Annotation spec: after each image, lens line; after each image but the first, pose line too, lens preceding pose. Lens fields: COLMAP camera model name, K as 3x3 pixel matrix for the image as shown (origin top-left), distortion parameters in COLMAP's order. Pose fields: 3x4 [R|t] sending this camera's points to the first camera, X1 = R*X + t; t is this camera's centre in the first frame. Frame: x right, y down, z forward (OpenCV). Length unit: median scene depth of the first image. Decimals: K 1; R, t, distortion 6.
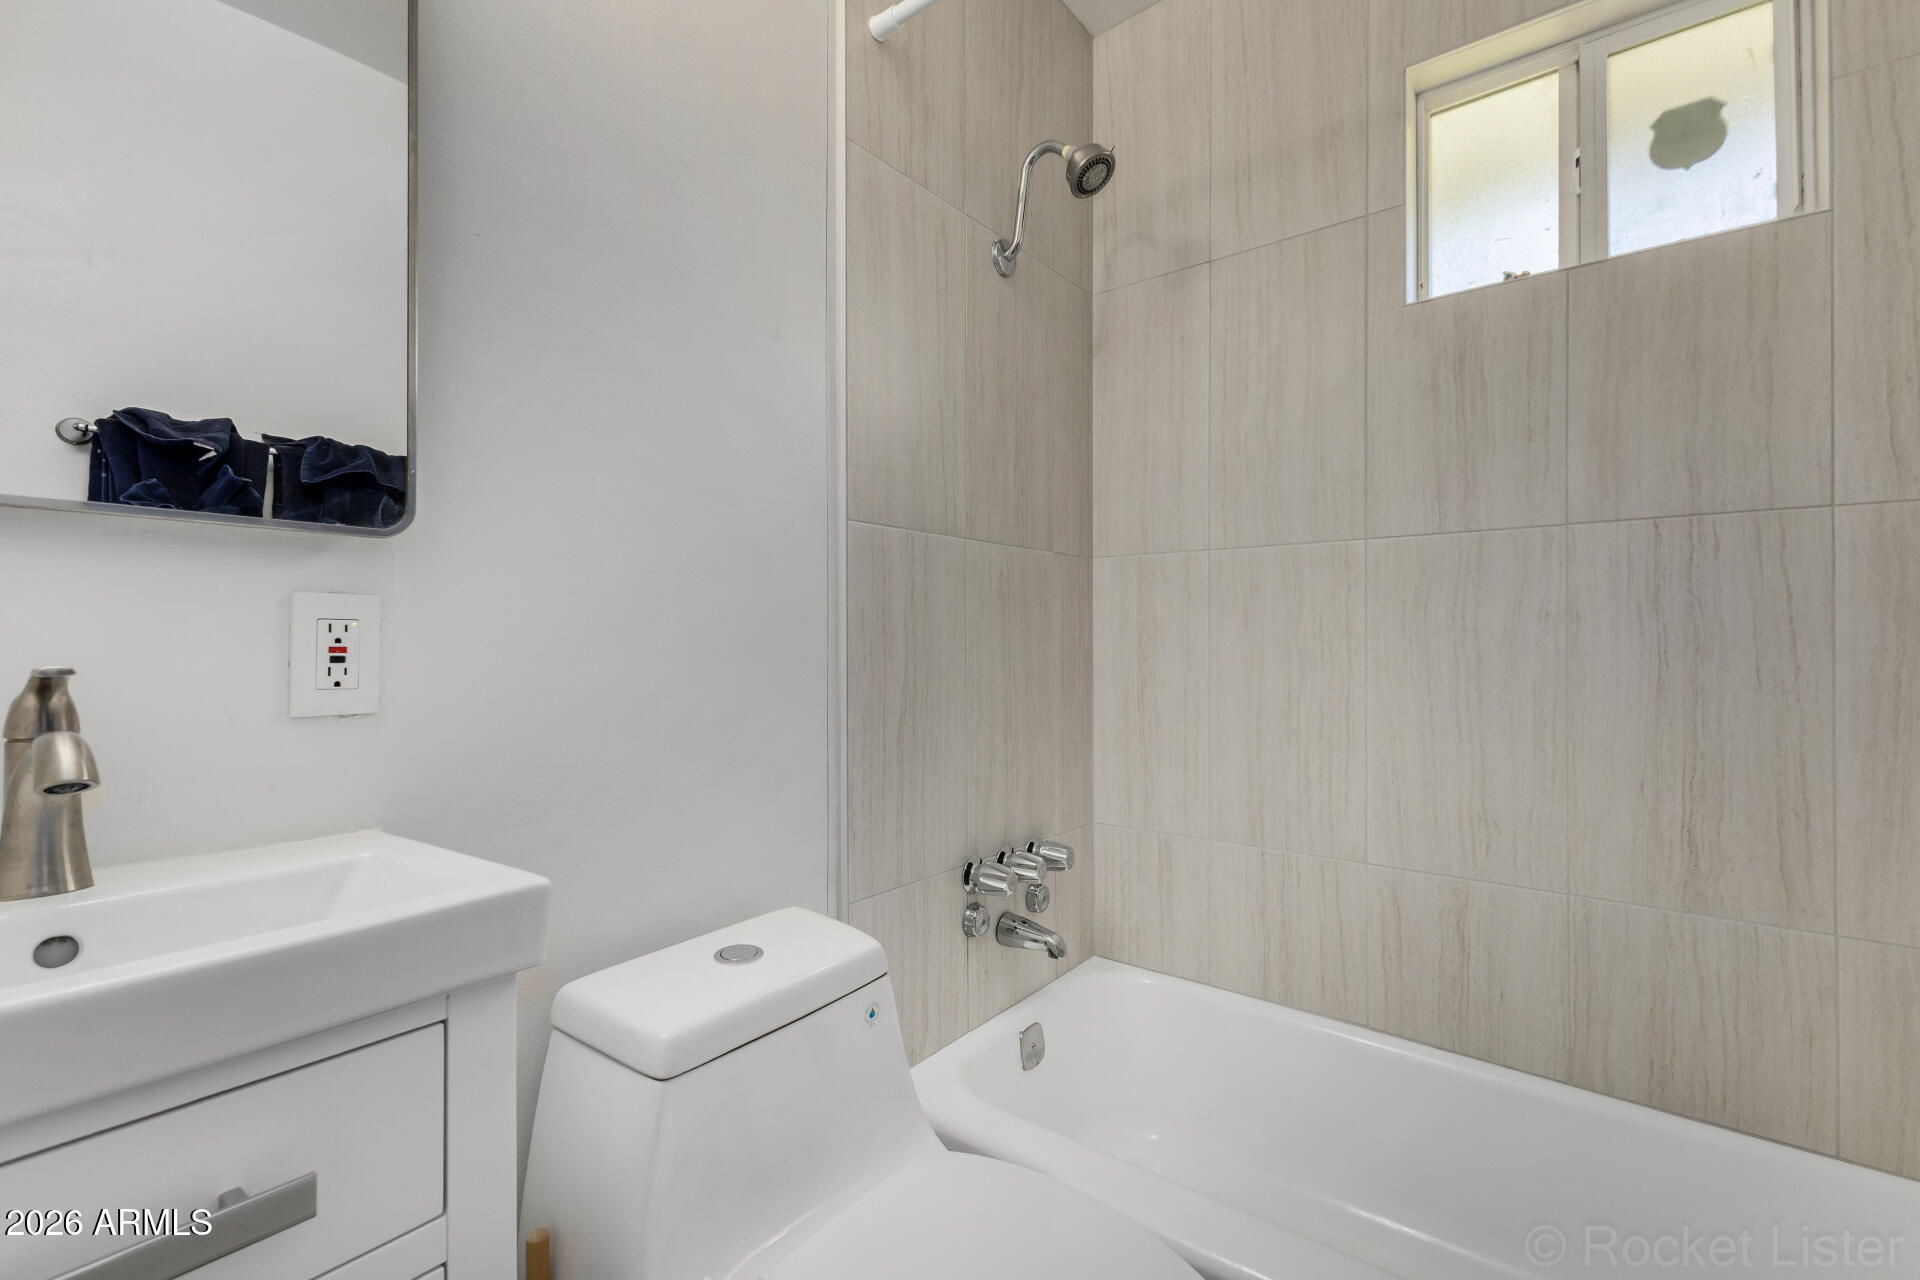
lens RADIAL K [[860.6, 0, 955.6], [0, 860.6, 639.4], [0, 0, 1]] dist [0.021277, -0.004870]
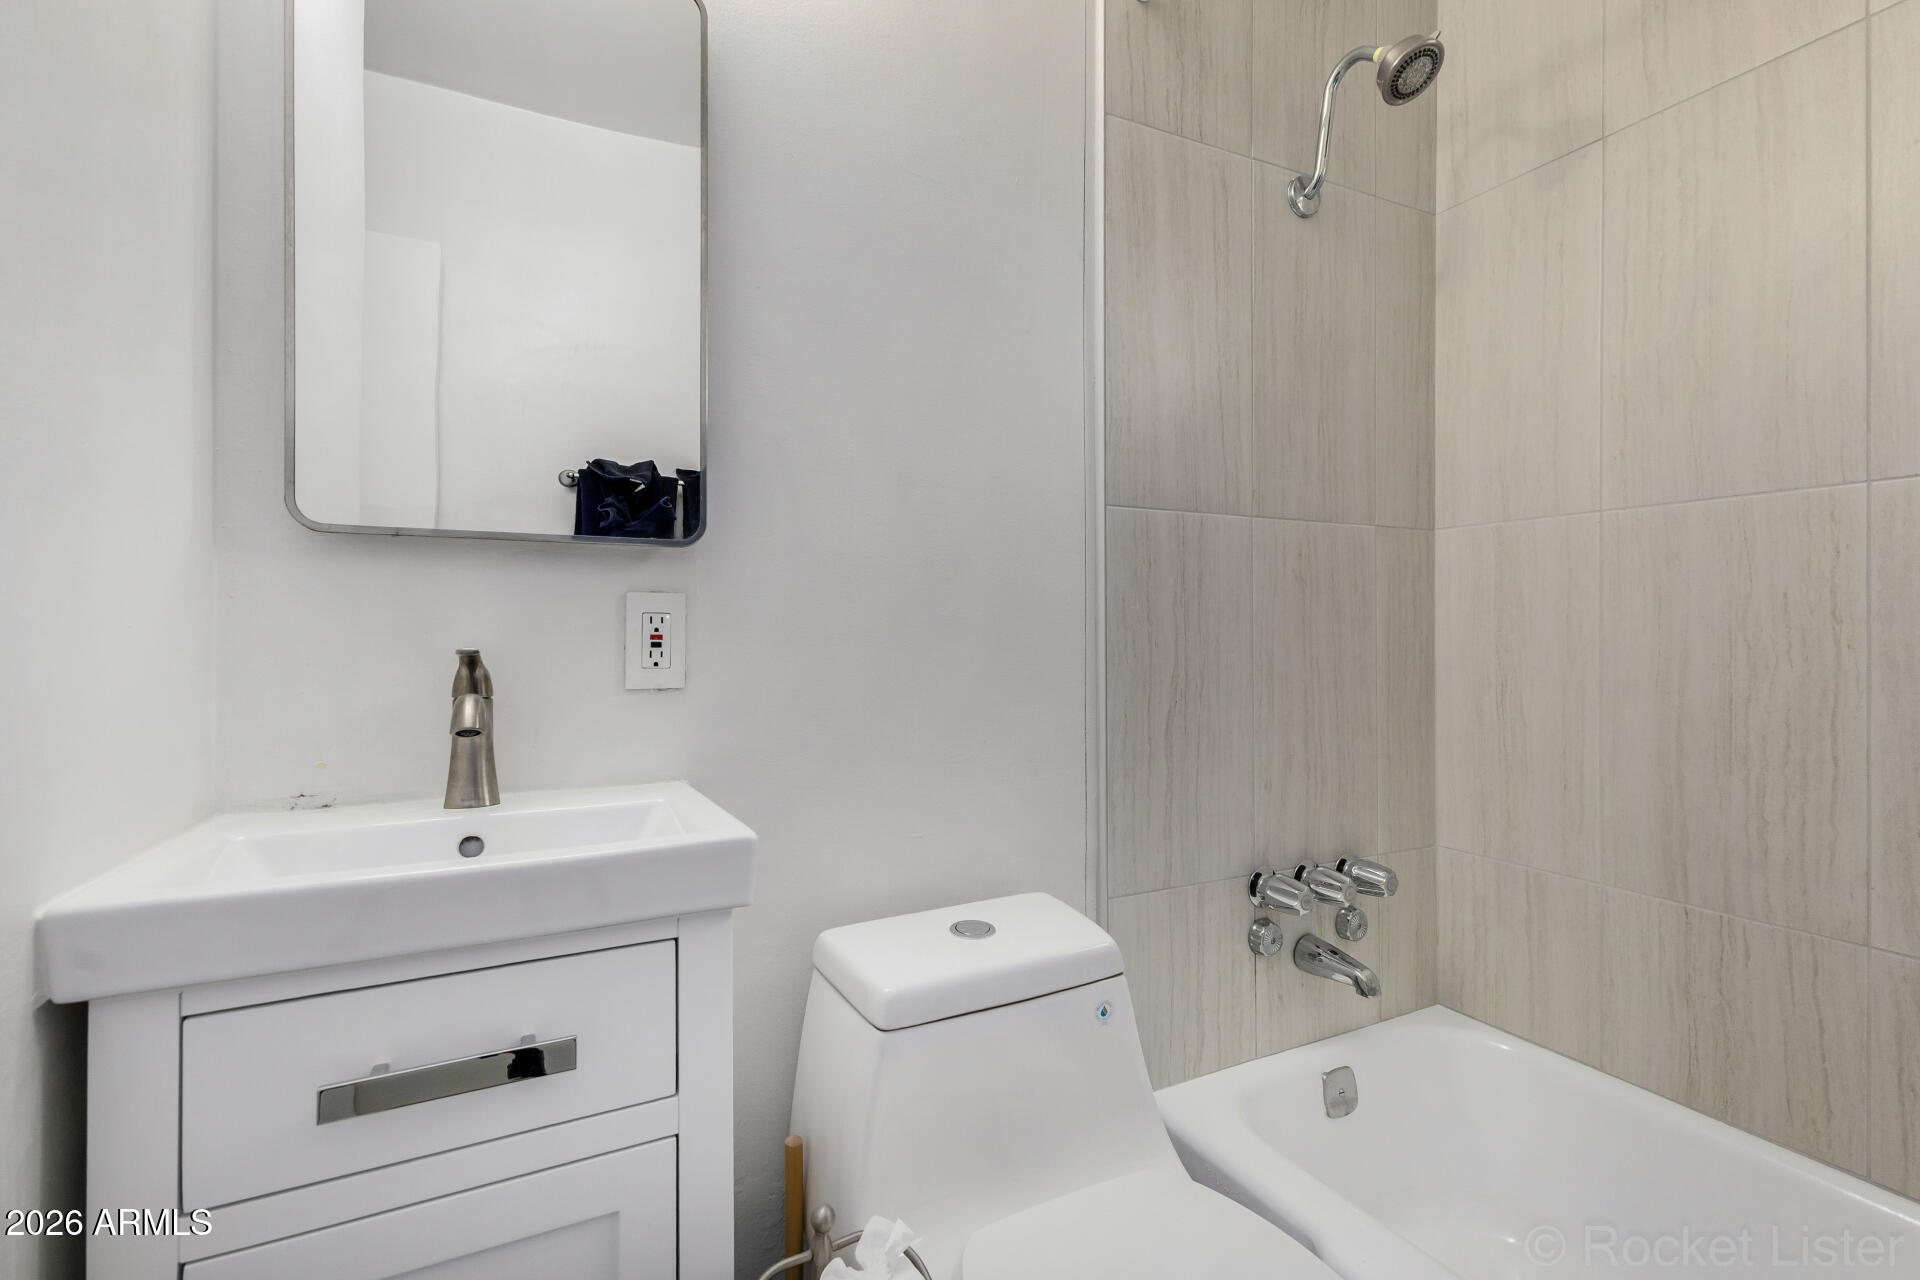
lens RADIAL K [[860.6, 0, 914.8], [0, 860.6, 634.4], [0, 0, 1]] dist [0.021277, -0.004870]
pose [[0.893853, -0.000212, -0.448360, 0.104787], [0.002948, 0.999981, 0.005405, 0.001376], [0.448351, -0.006153, 0.893837, 0.024821]]
